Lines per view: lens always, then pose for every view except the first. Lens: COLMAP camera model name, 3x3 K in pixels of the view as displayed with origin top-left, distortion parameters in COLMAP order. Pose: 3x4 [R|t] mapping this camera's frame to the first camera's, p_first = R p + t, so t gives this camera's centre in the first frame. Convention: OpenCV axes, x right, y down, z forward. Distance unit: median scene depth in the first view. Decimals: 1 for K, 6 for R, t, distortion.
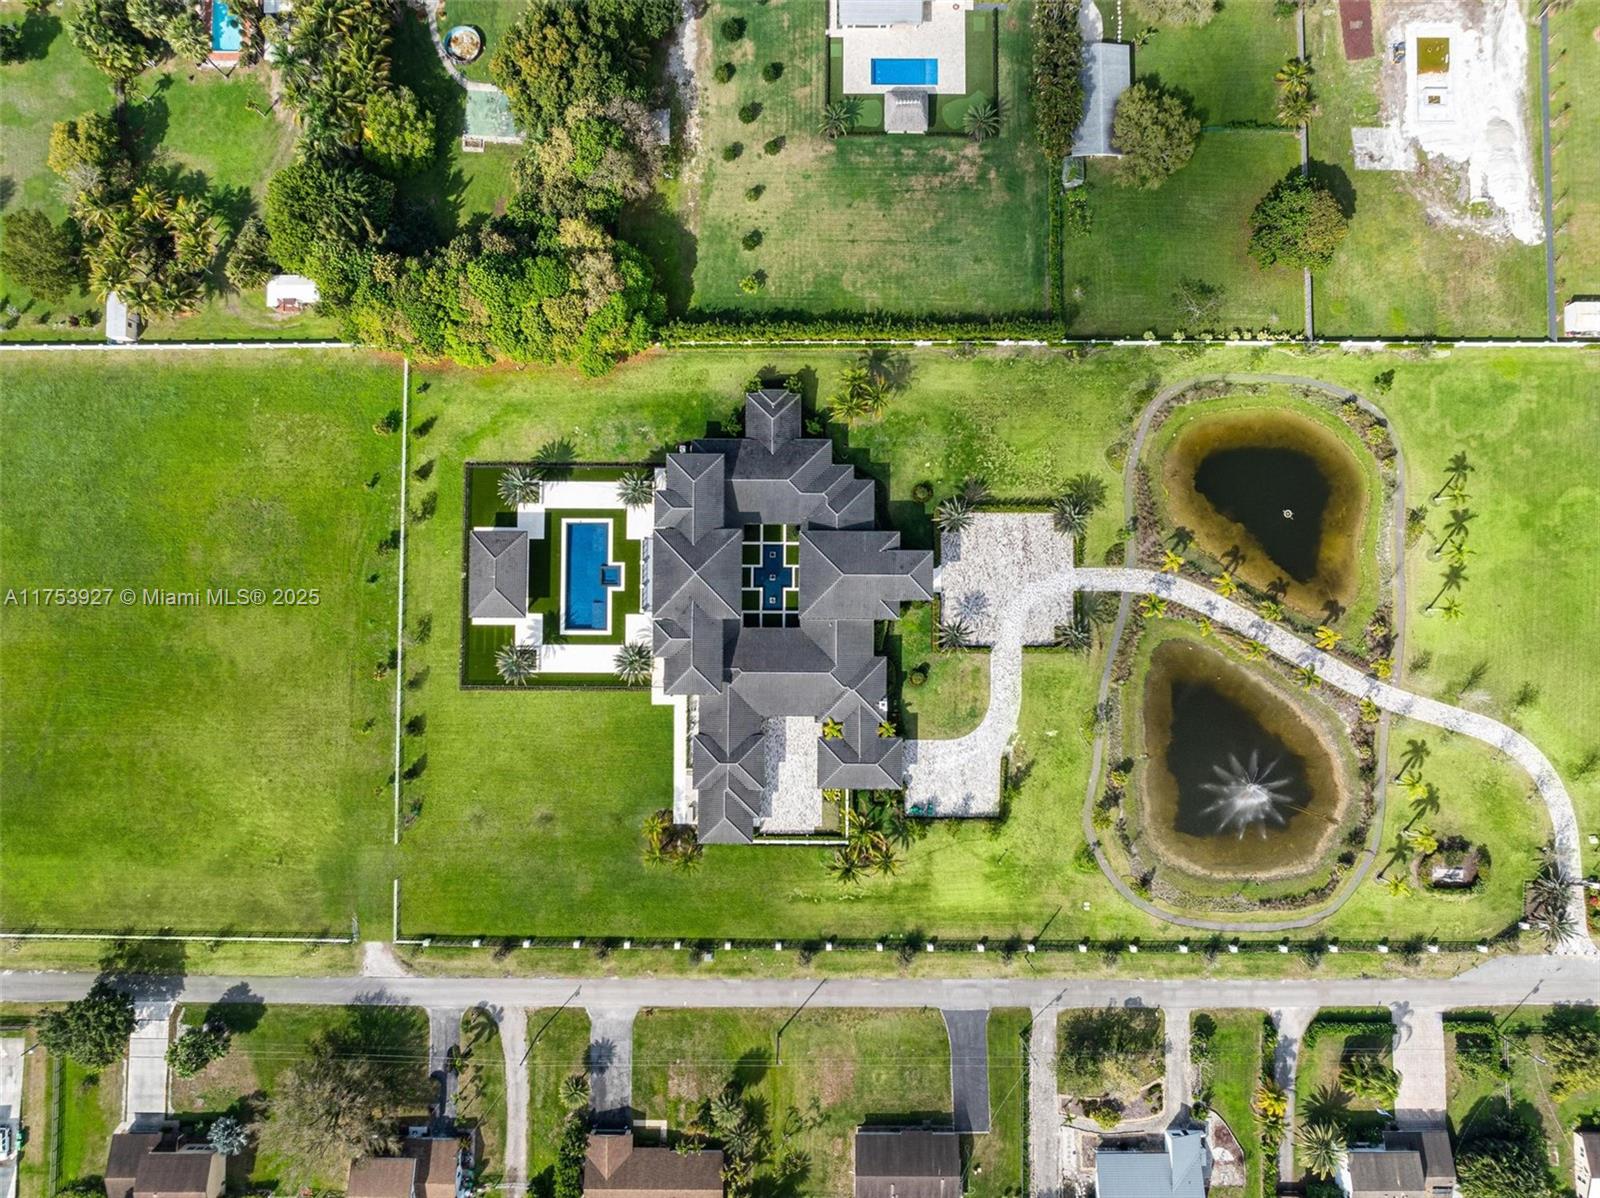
lens RADIAL K [[1118.1, 0, 800.0], [0, 1118.1, 599.0], [0, 0, 1]] dist [-0.029147, -0.002051]
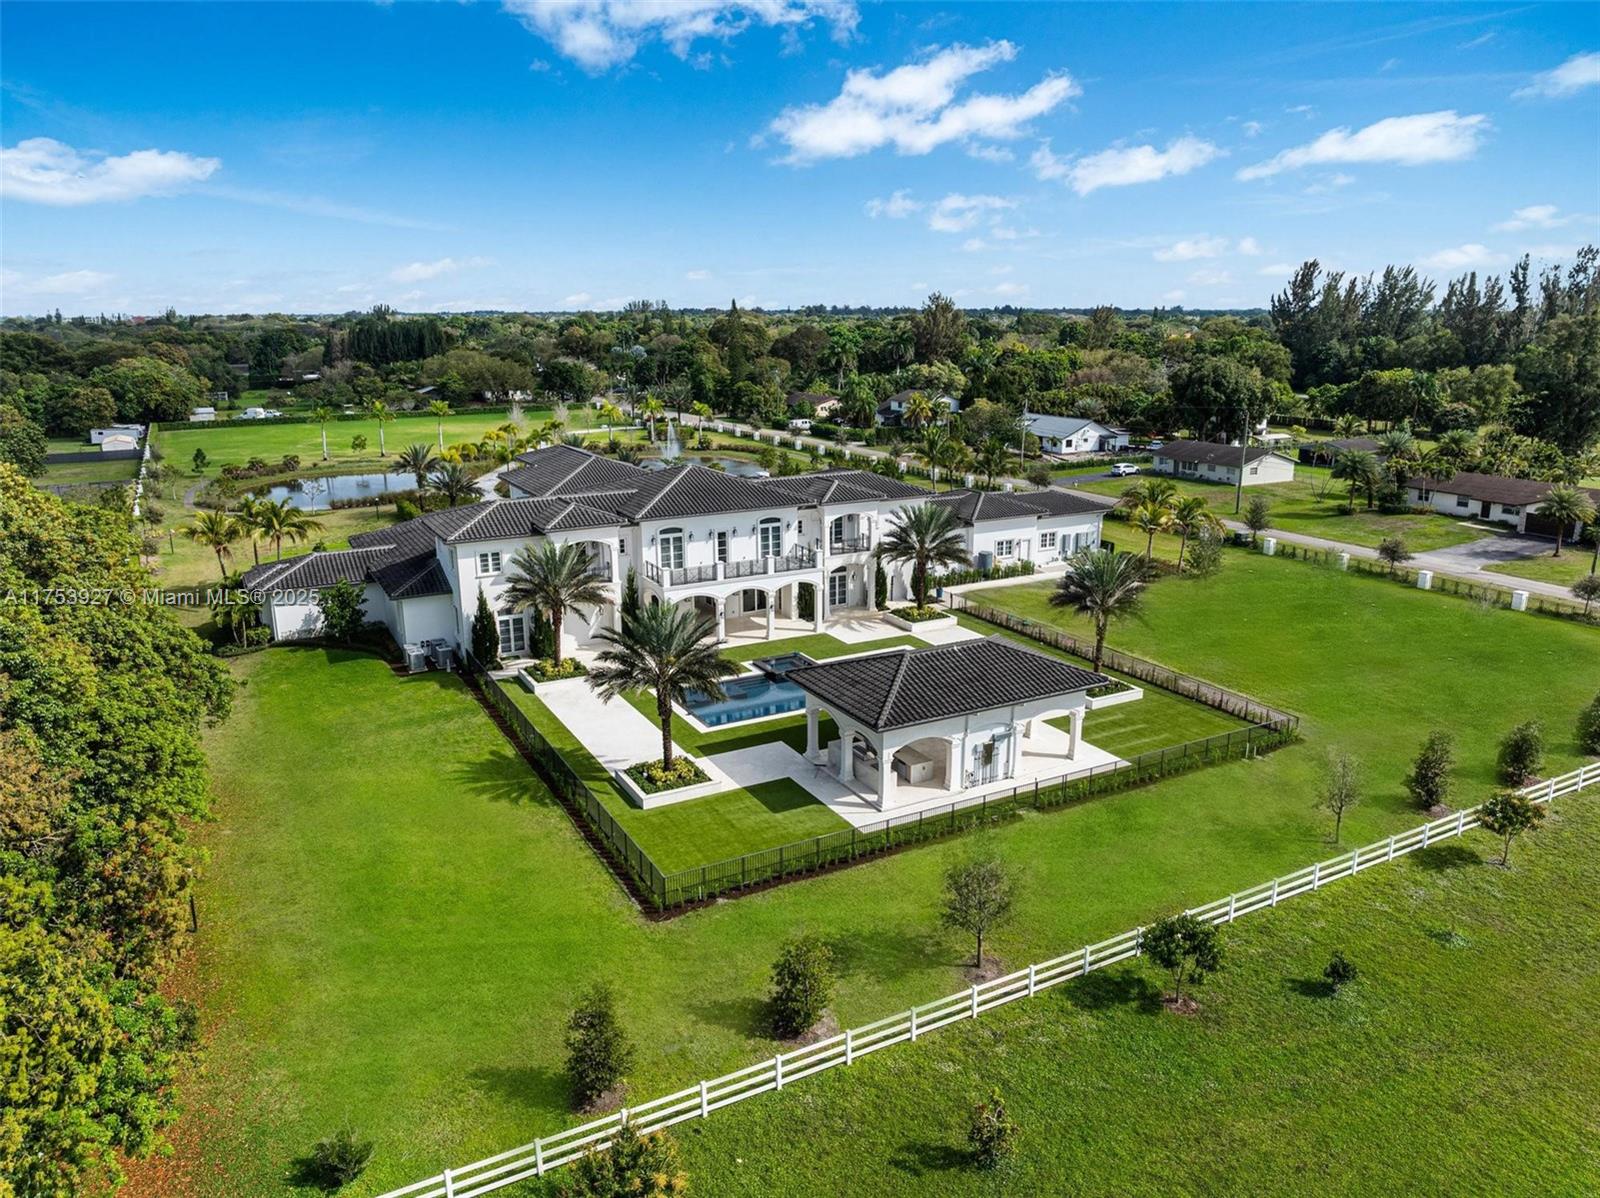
lens RADIAL K [[1096.8, 0, 800.0], [0, 1096.8, 599.0], [0, 0, 1]] dist [-0.036198, -0.000792]
pose [[-0.491910, -0.226899, 0.840560, -0.494044], [0.869696, -0.082979, 0.486562, -0.202520], [-0.040651, 0.970377, 0.238152, 0.886357]]
